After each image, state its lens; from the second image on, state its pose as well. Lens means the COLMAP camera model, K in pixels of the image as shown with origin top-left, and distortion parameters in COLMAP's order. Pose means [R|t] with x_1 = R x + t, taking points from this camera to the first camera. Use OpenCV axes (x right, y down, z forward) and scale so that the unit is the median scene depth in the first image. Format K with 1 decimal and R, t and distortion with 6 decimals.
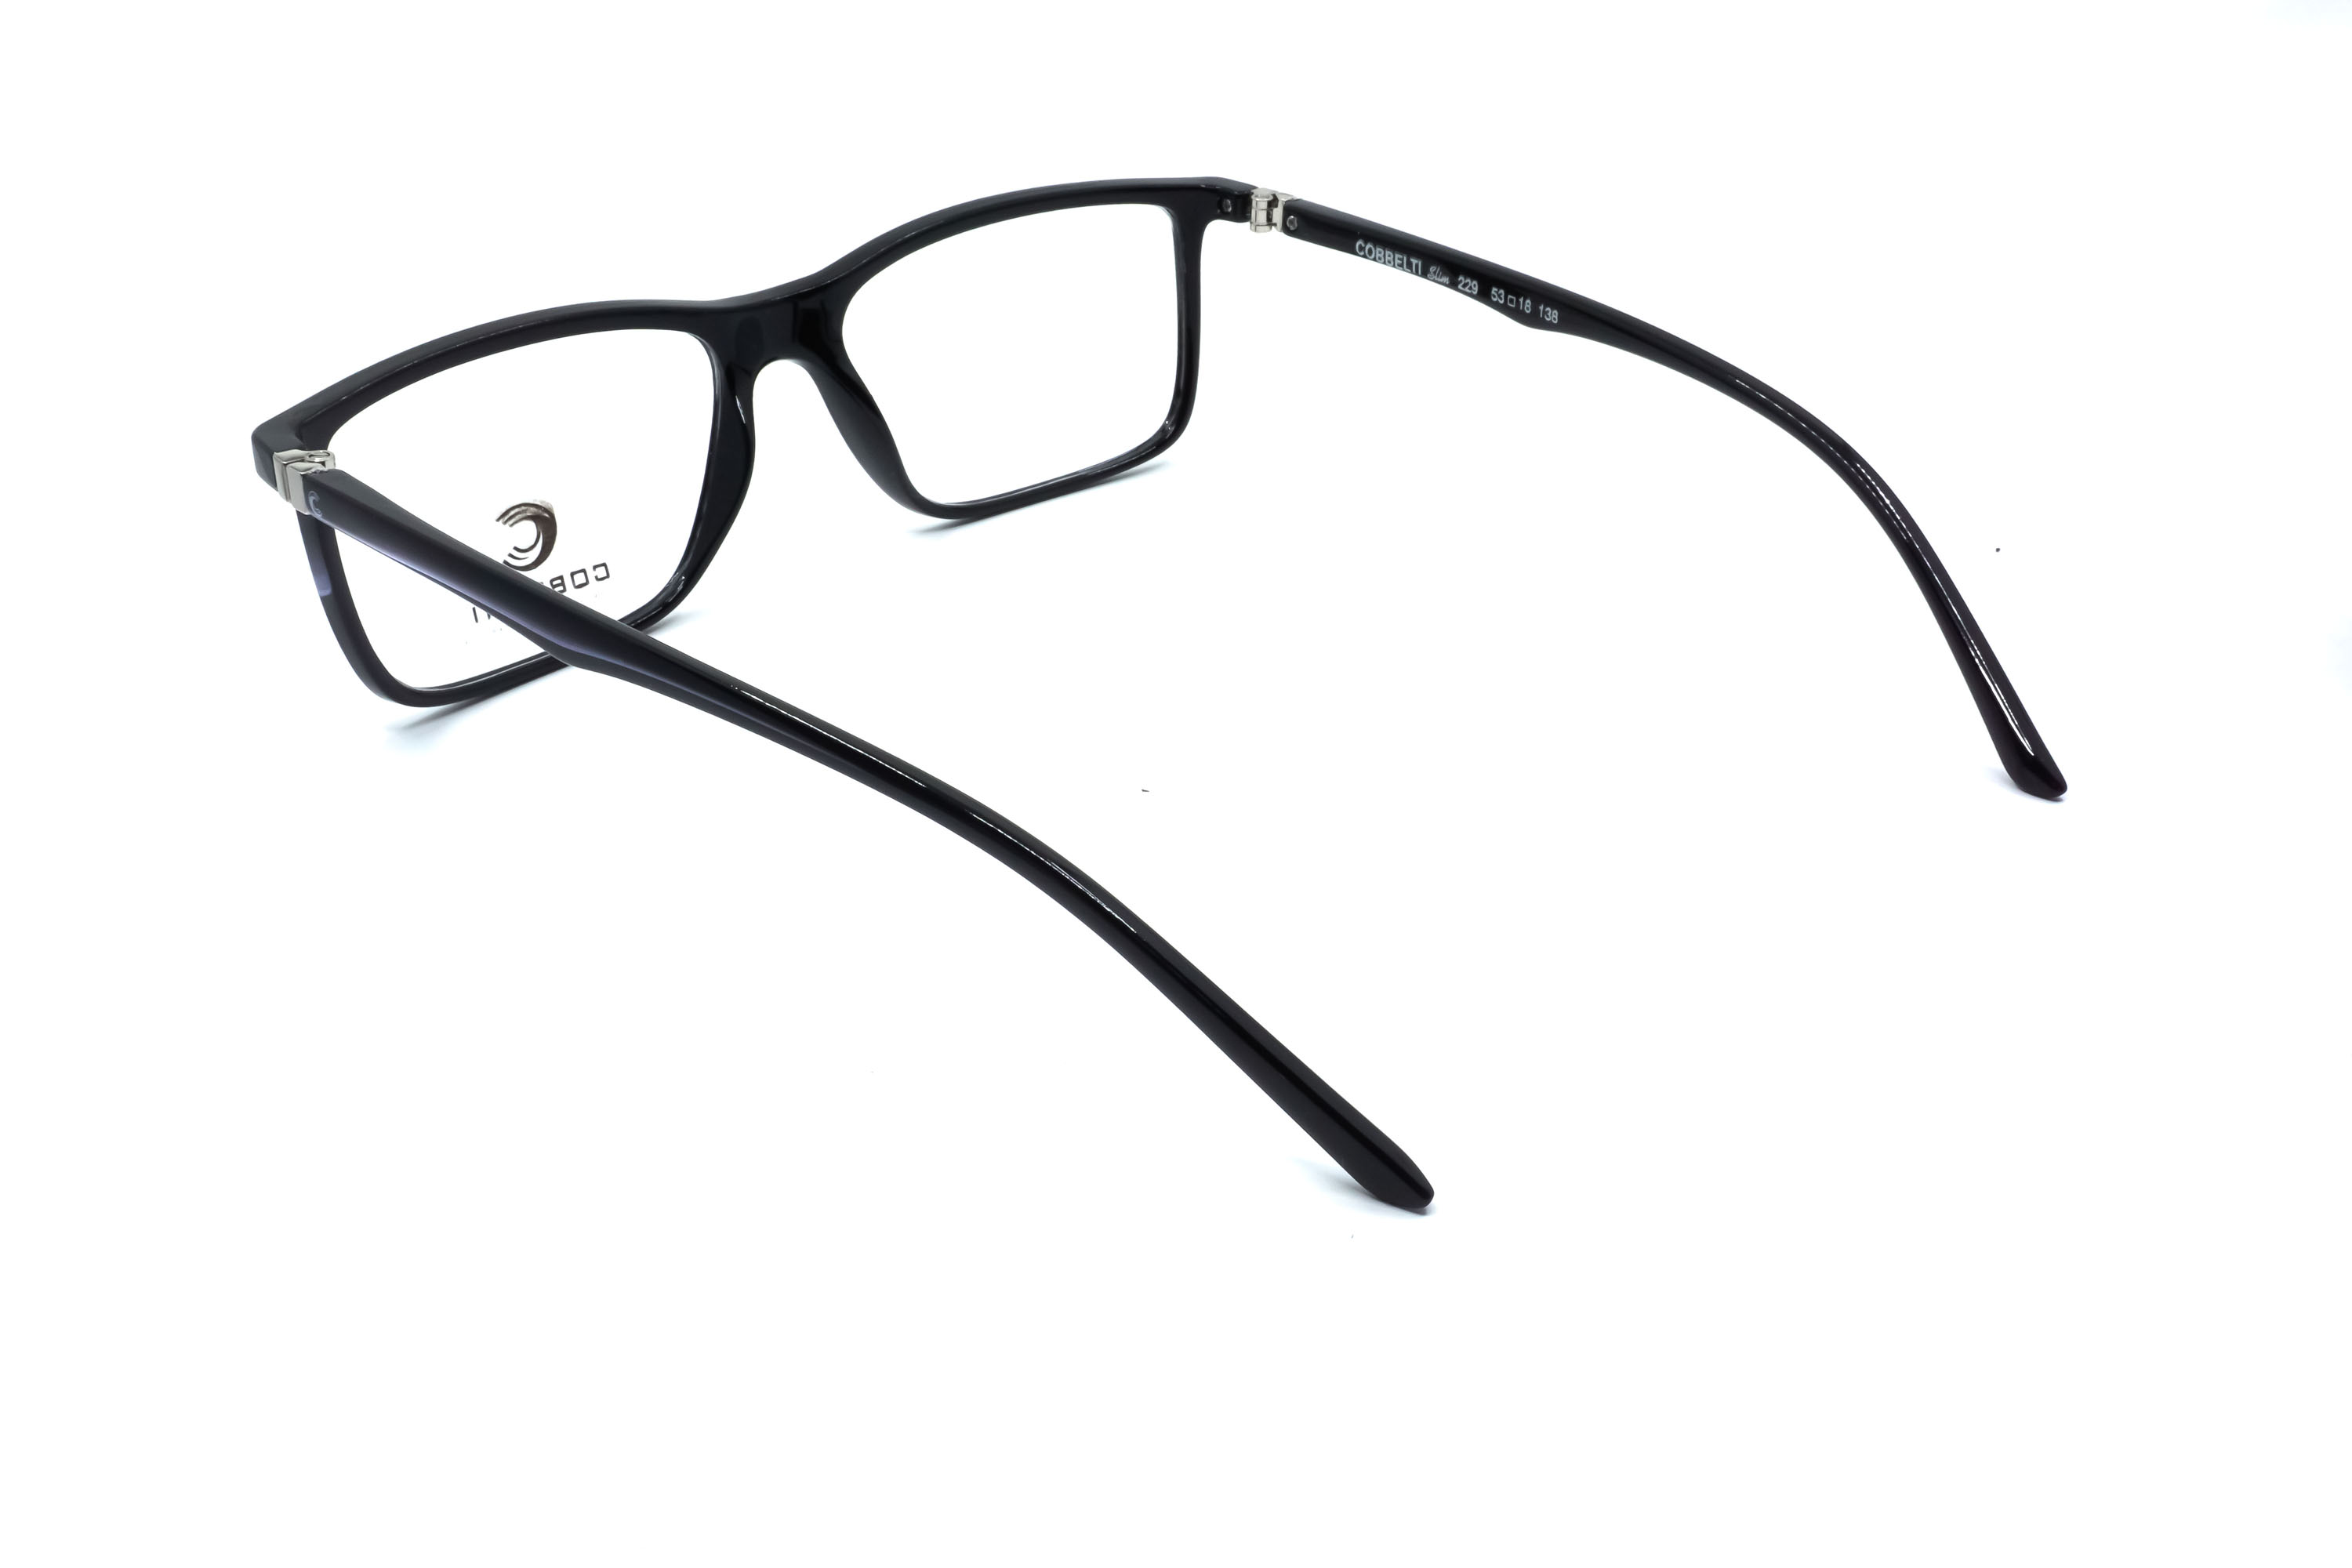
lens RADIAL K [[2567.0, 0, 1176.0], [0, 2567.0, 784.0], [0, 0, 1]] dist [-0.022380, 0.009145]
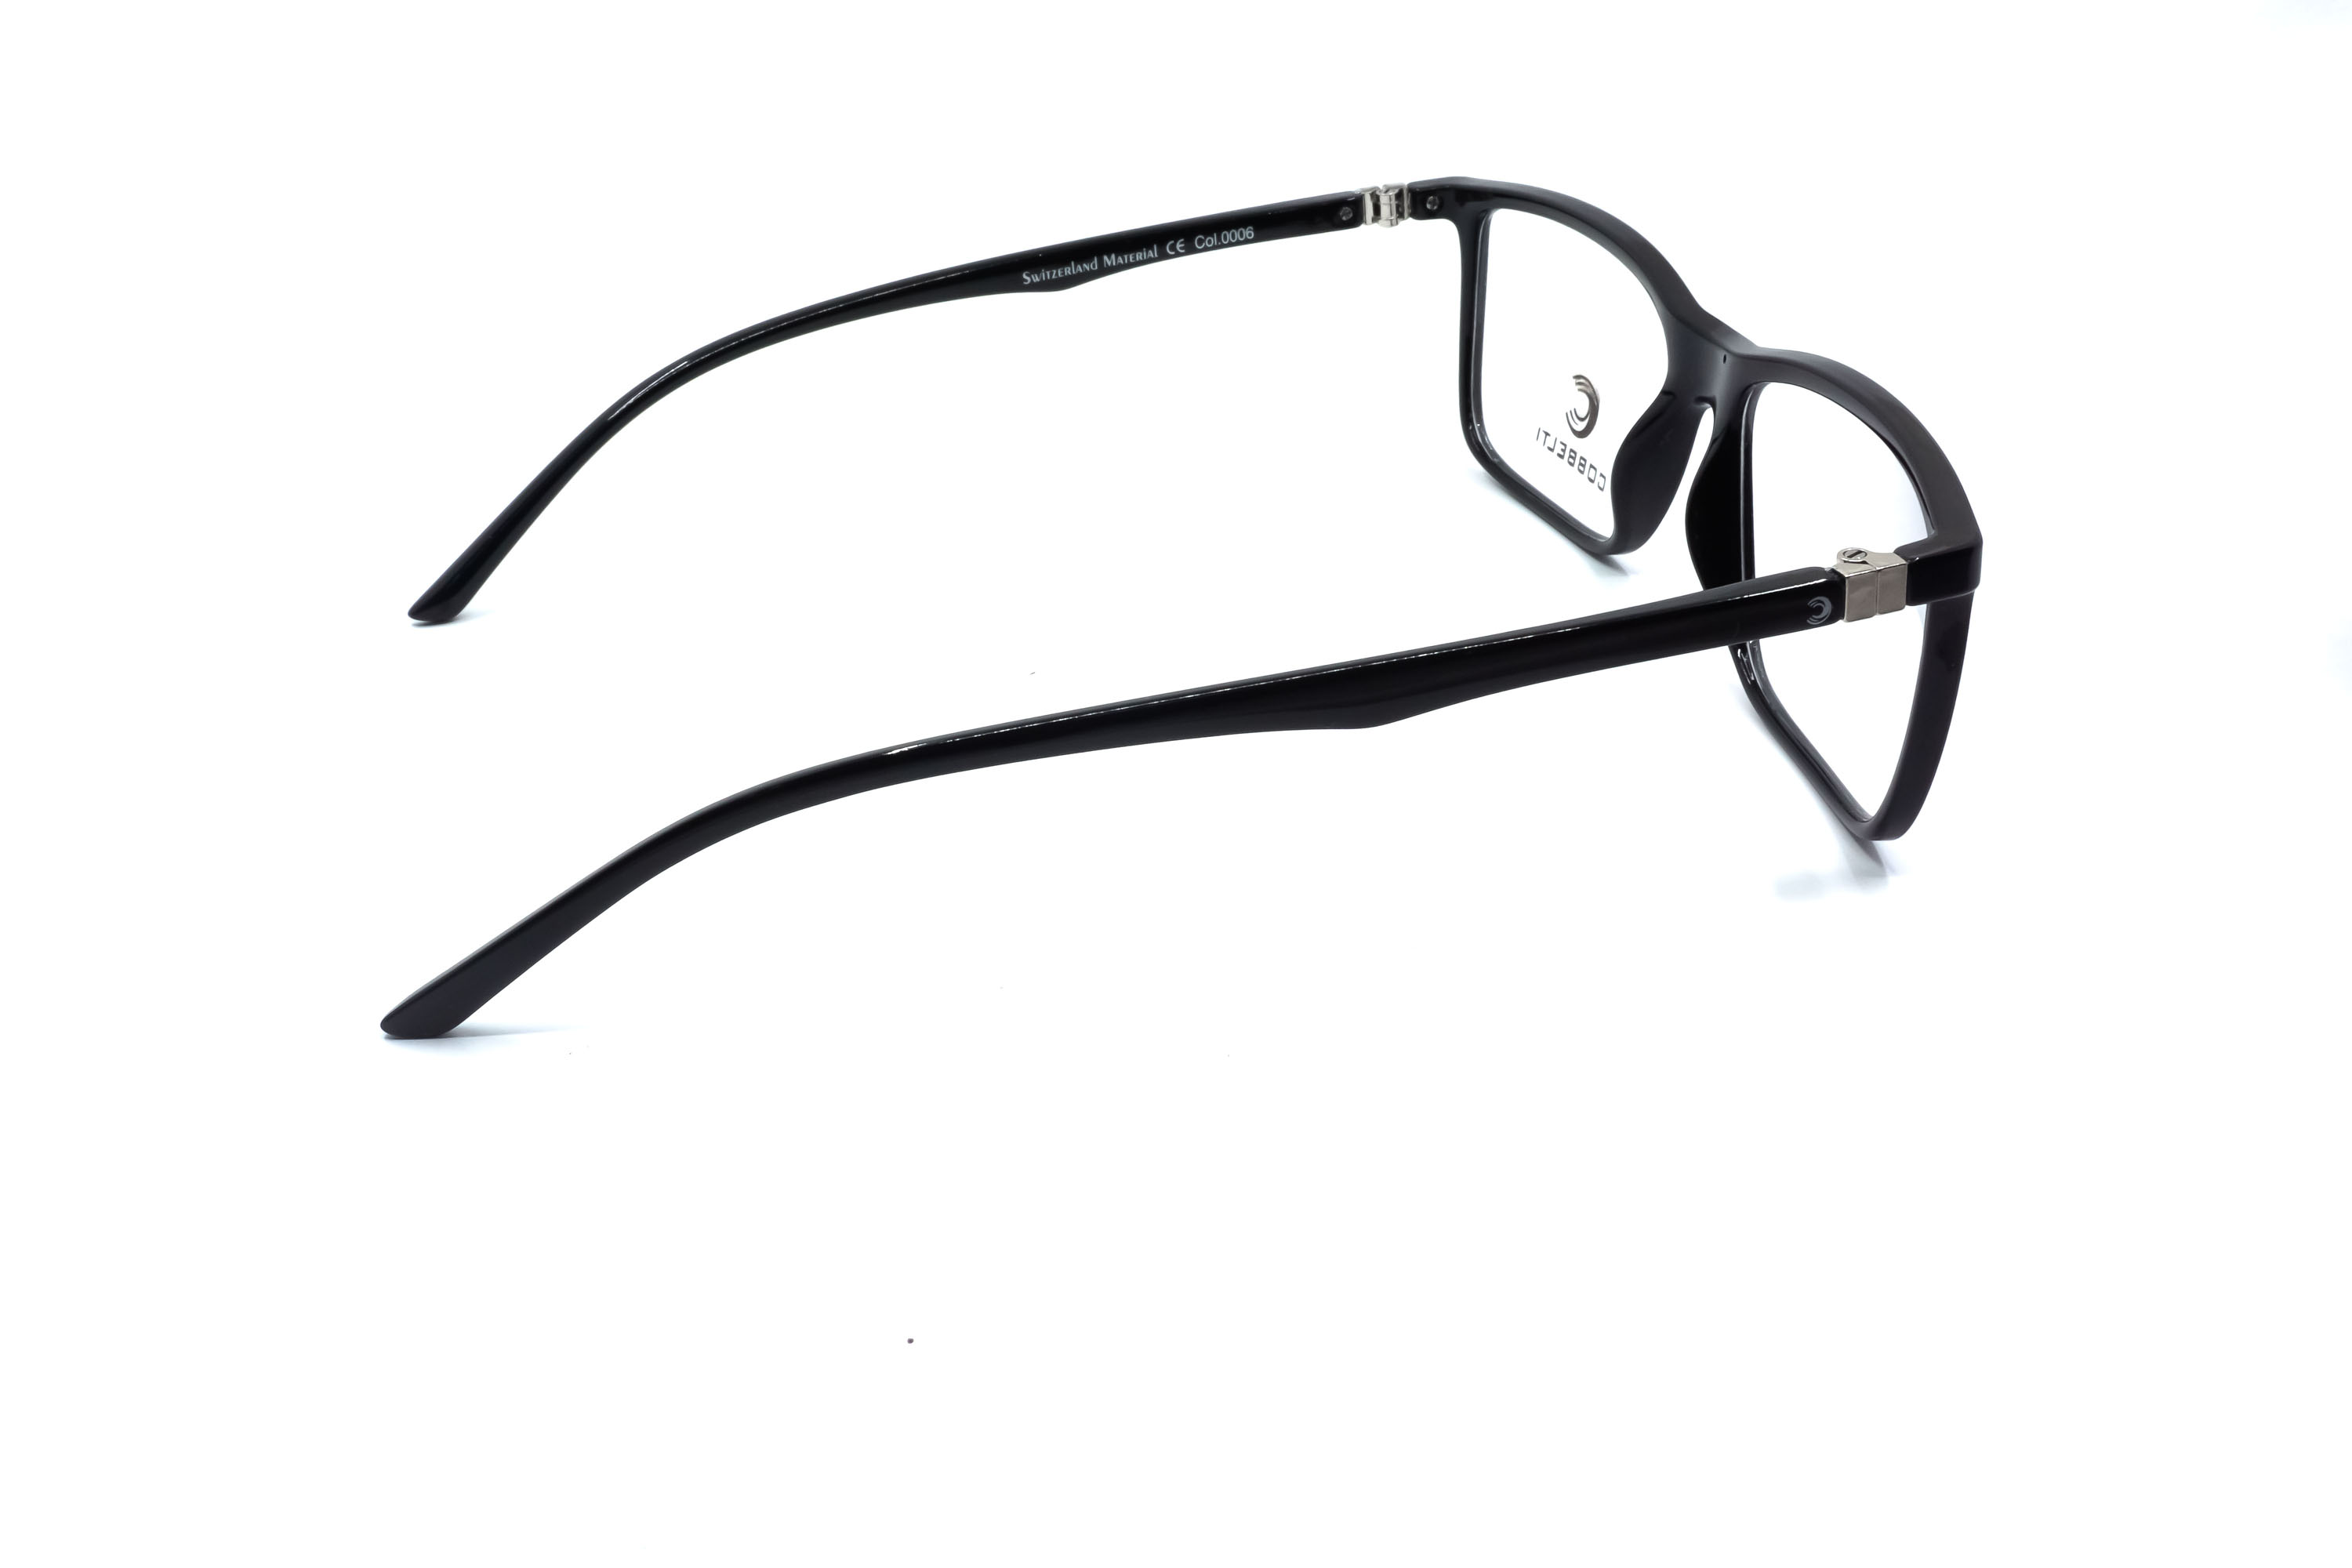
lens RADIAL K [[2594.6, 0, 1176.0], [0, 2594.6, 784.0], [0, 0, 1]] dist [0.006919, 0.005615]
pose [[-0.508470, 0.435879, -0.742609, 0.682589], [-0.335772, 0.693779, 0.637124, -0.592528], [0.792916, 0.573306, -0.206410, 1.104829]]
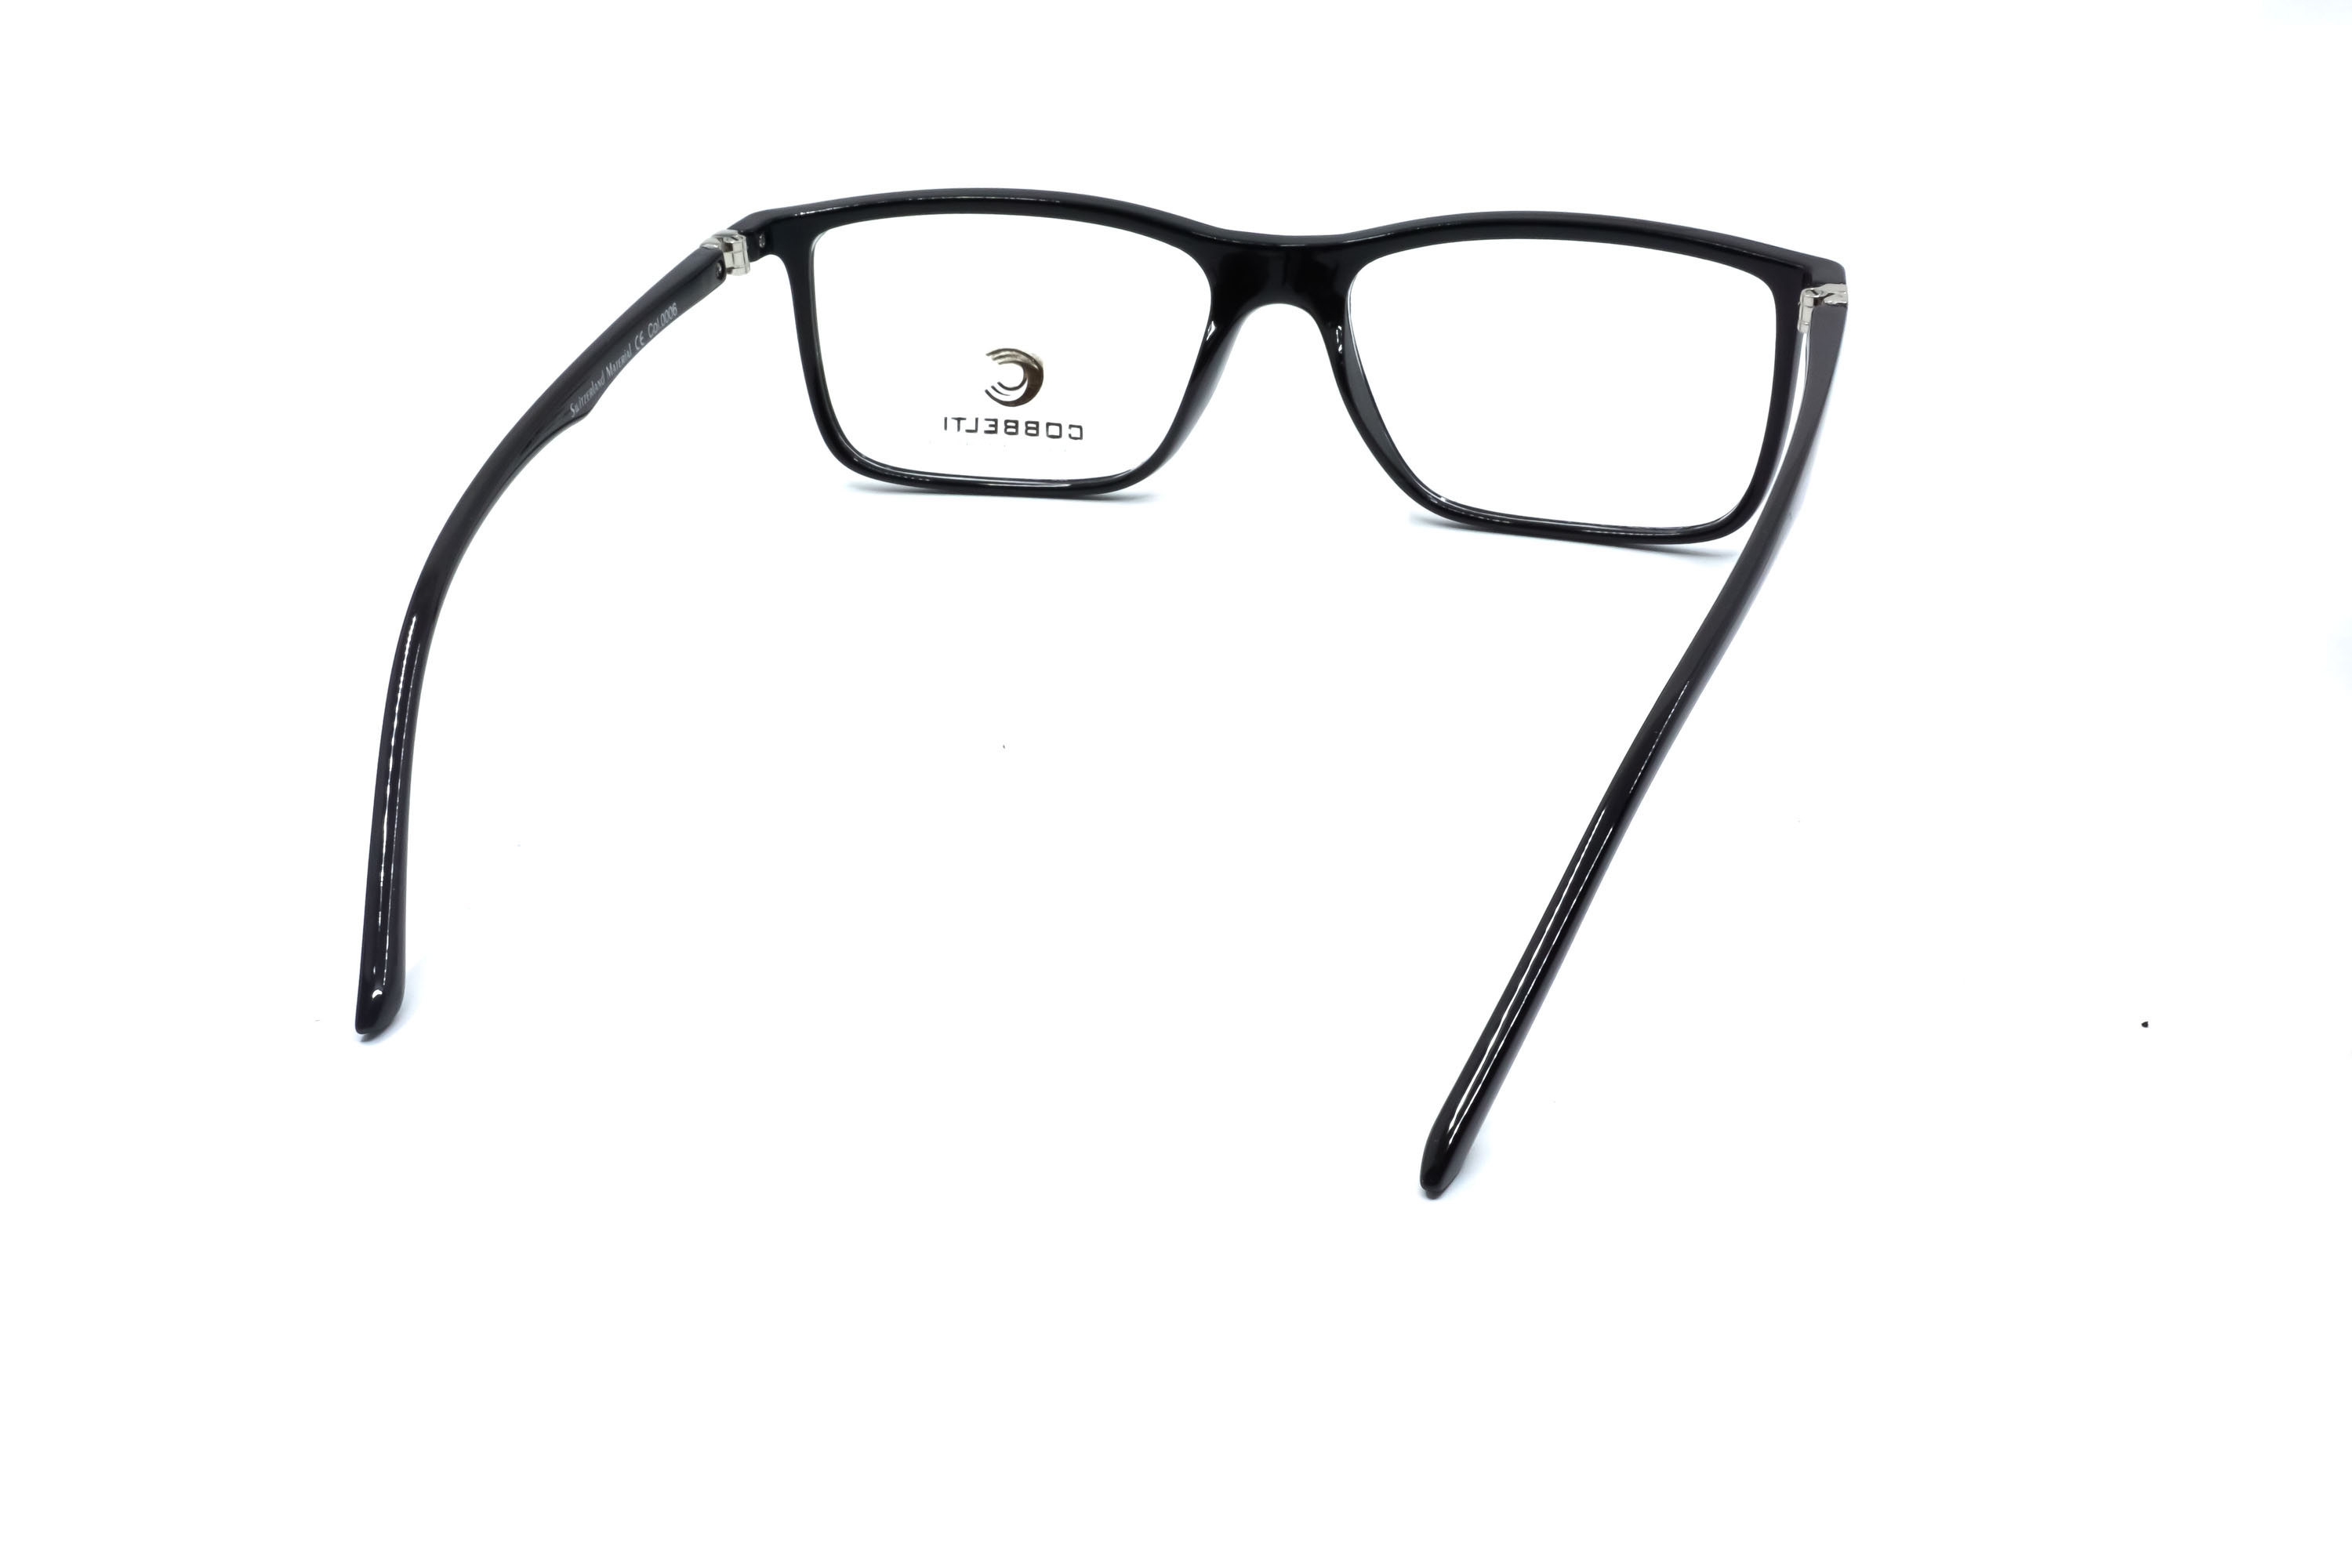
lens RADIAL K [[2567.0, 0, 1176.0], [0, 2567.0, 784.0], [0, 0, 1]] dist [-0.022380, 0.009145]
pose [[0.501759, 0.409779, -0.761786, 0.691814], [-0.374999, 0.896658, 0.235332, -0.216815], [0.779496, 0.167589, 0.603573, 0.362955]]
